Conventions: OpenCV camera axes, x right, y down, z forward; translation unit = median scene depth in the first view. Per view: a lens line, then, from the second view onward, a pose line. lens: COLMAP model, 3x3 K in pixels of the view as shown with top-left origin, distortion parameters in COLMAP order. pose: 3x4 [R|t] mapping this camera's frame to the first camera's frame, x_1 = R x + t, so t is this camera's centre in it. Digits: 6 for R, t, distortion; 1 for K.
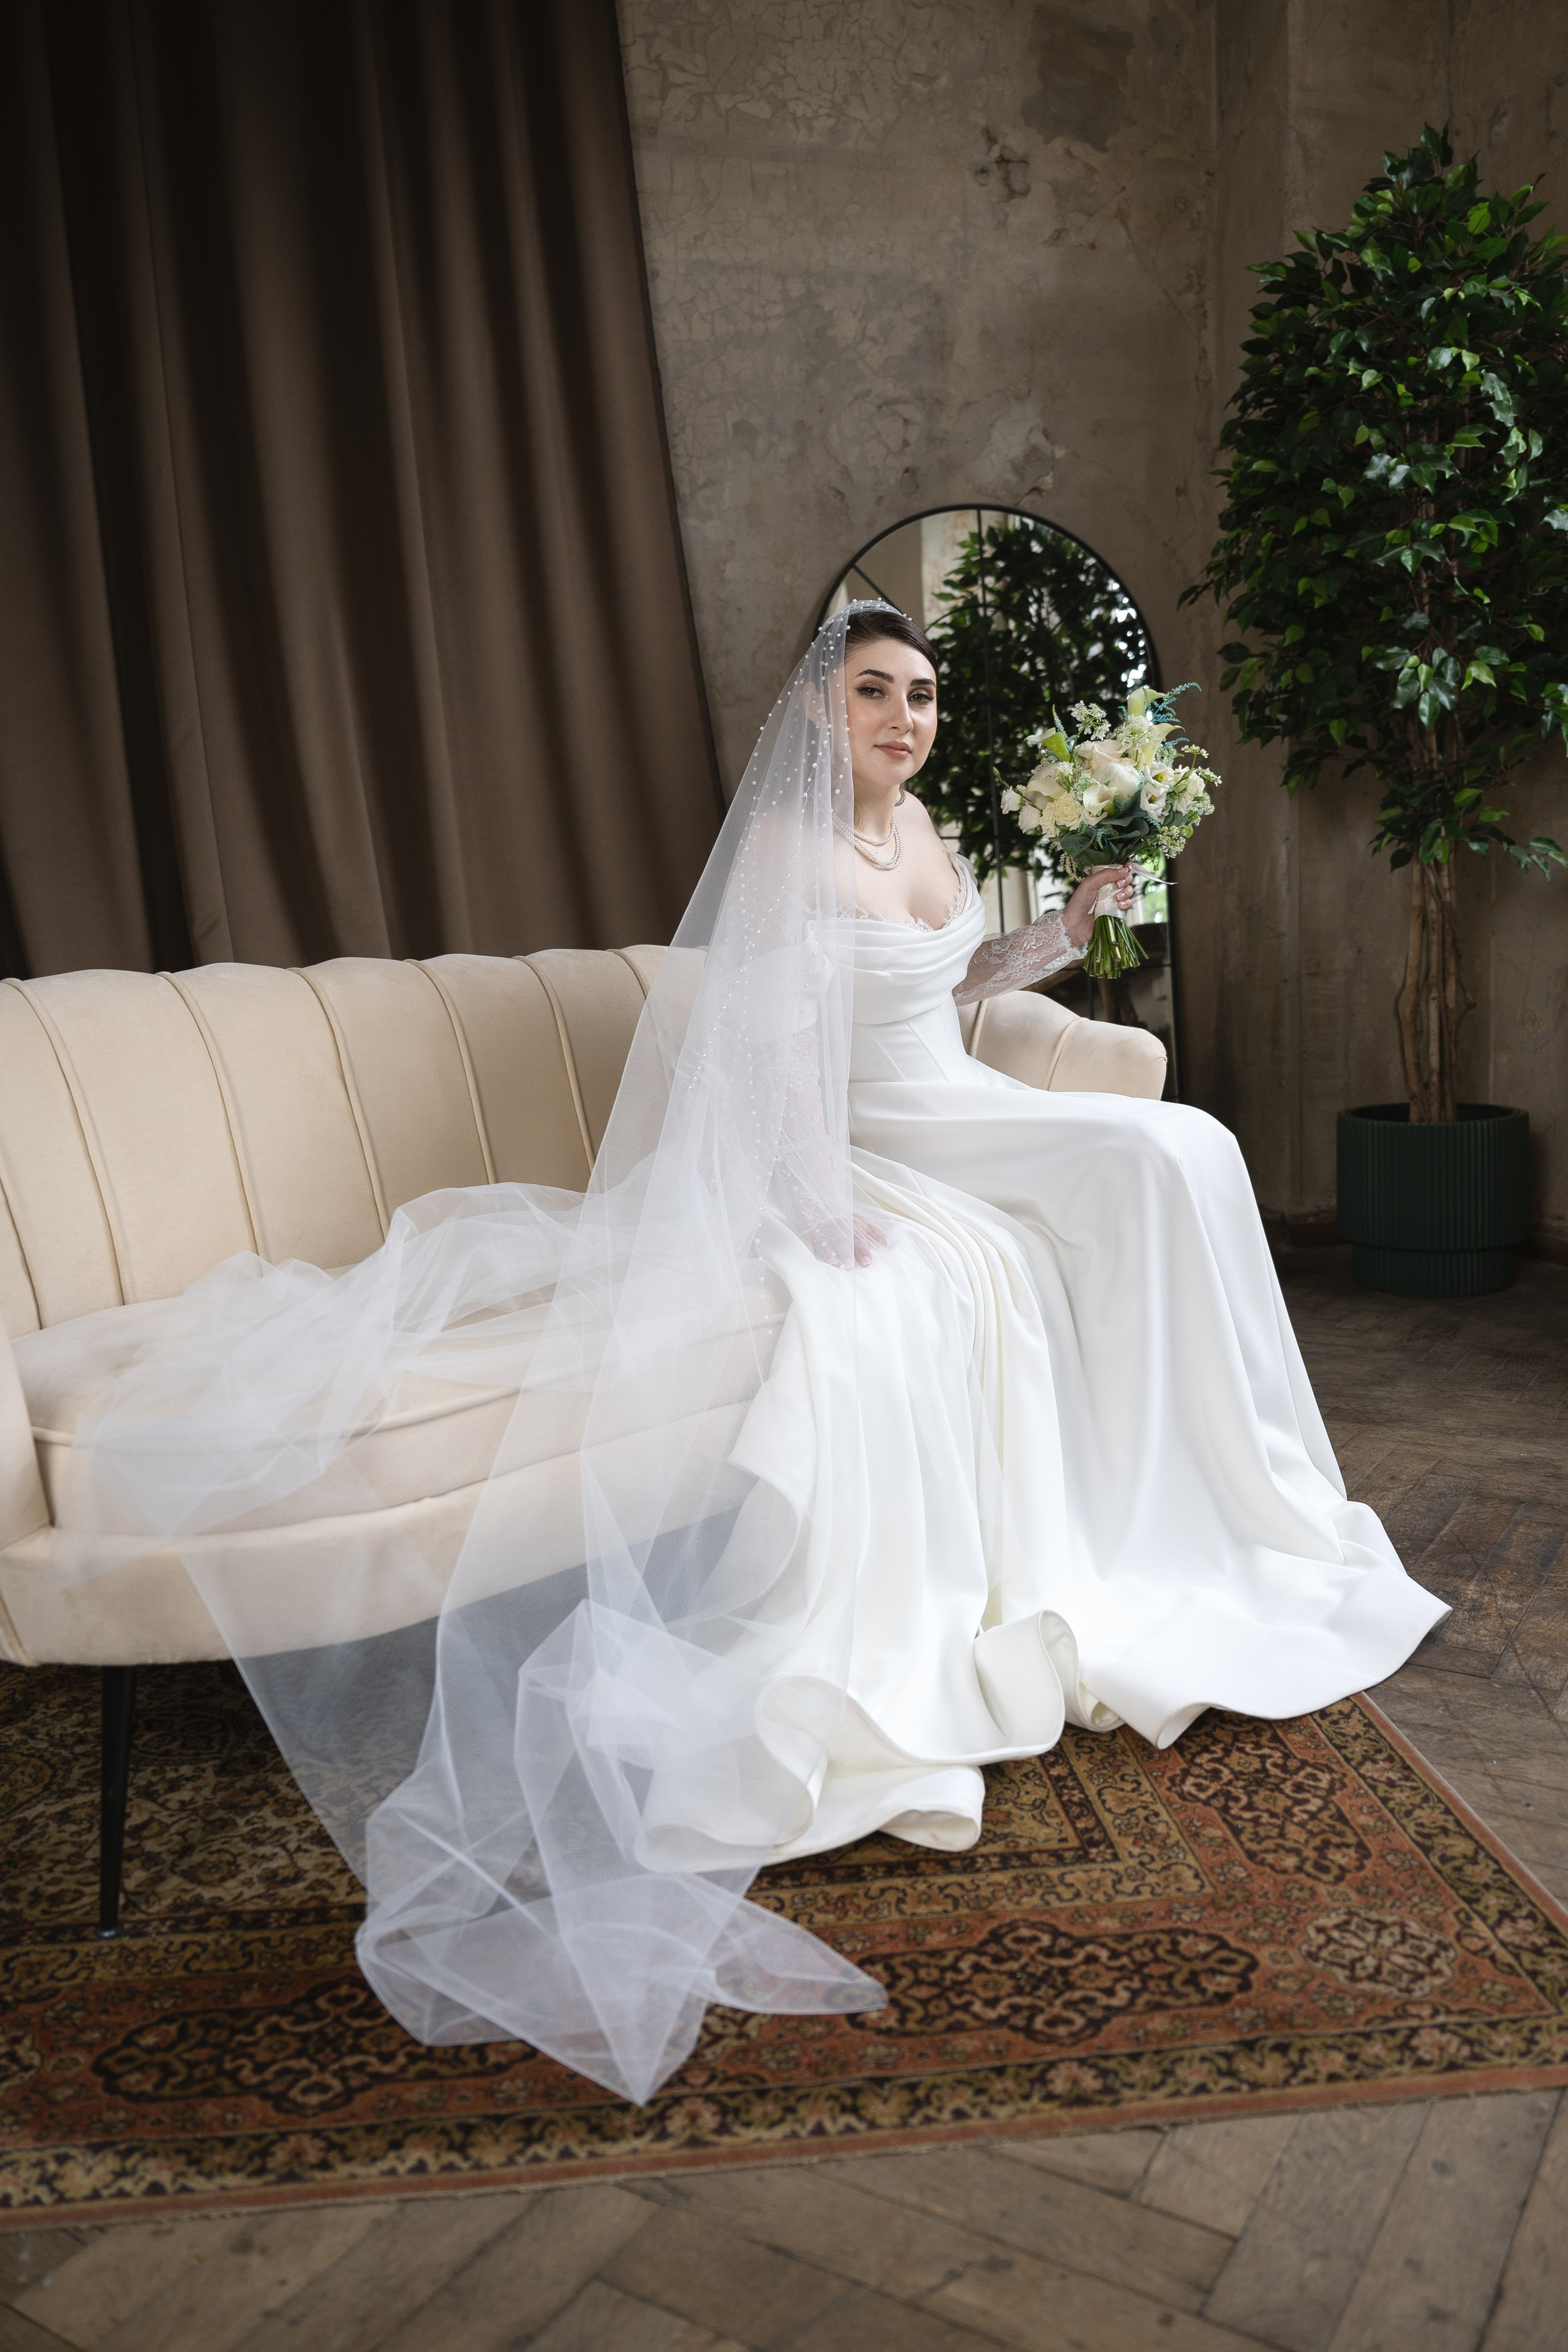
lens RADIAL K [[1776.9, 0, 784.0], [0, 1776.9, 1176.0], [0, 0, 1]] dist [-0.003433, -0.001340]
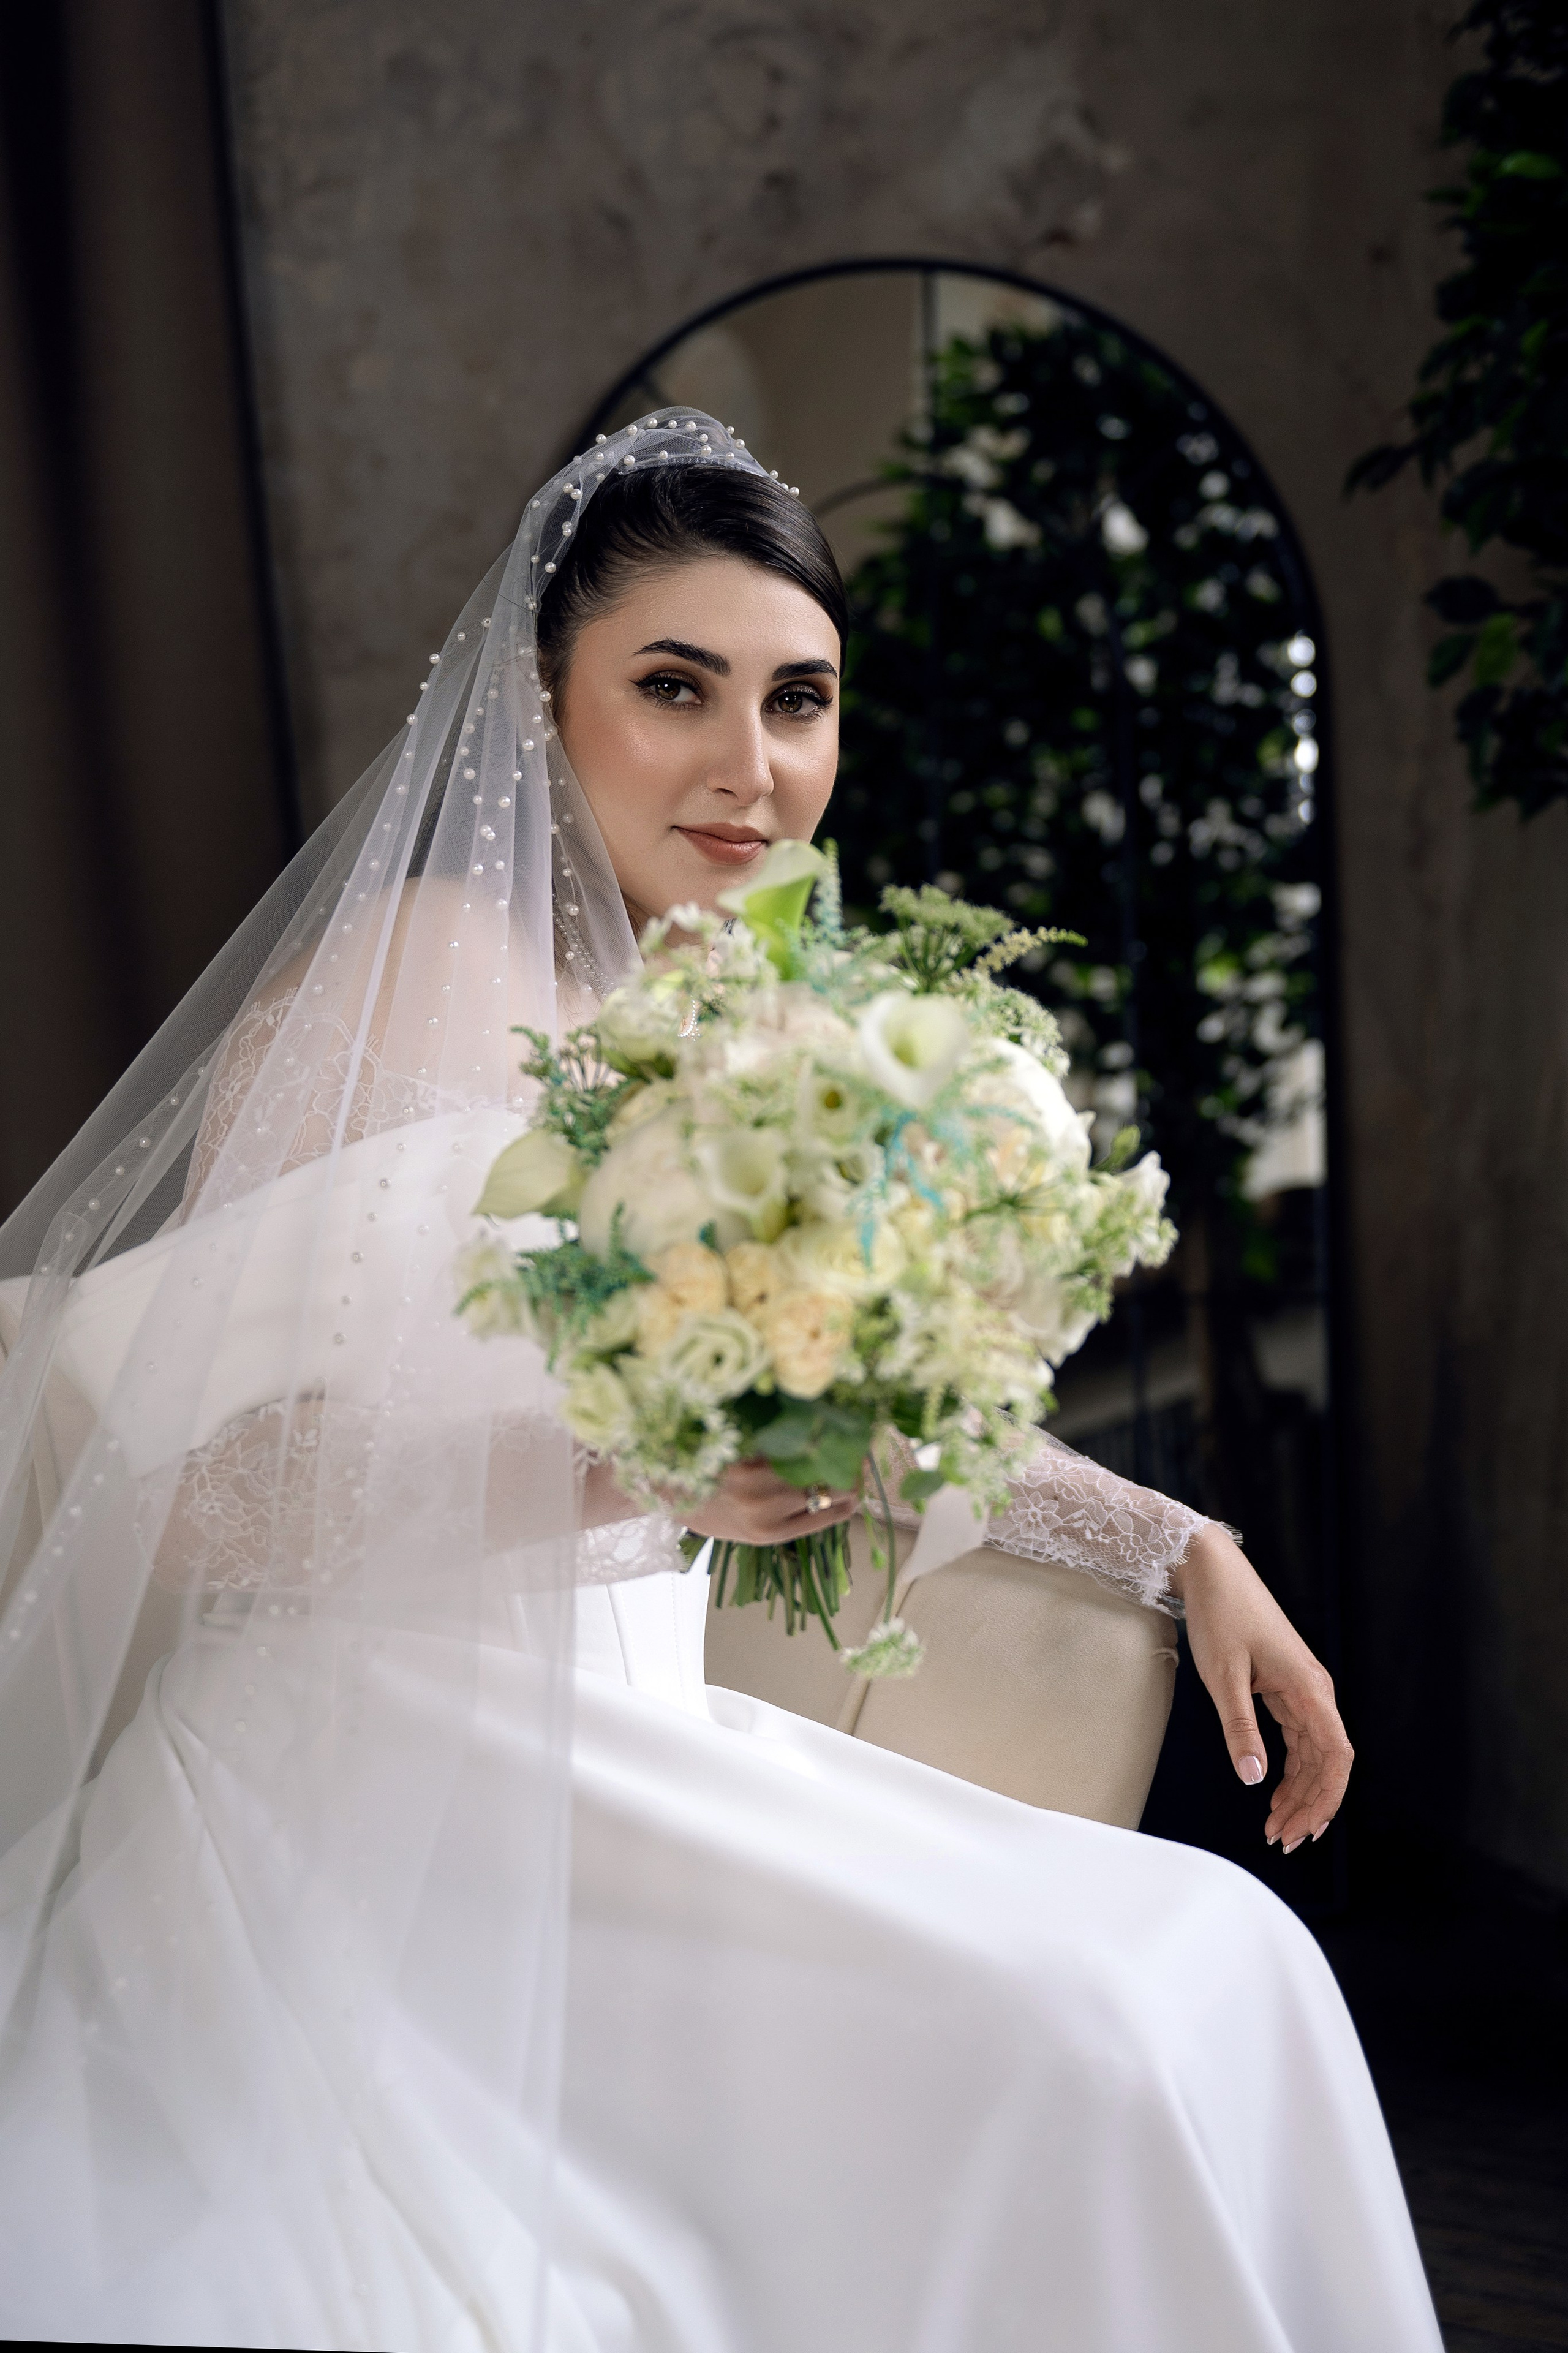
lens RADIAL K [[3202.7, 0, 784.0], [0, 3202.7, 1176.5], [0, 0, 1]] dist [0.030563, 0.060646]
pose [[0.998796, 0.048354, -0.008218, 0.092123], [-0.048965, 0.992726, -0.109990, -0.056373], [0.002839, 0.110260, 0.993899, 0.217499]]
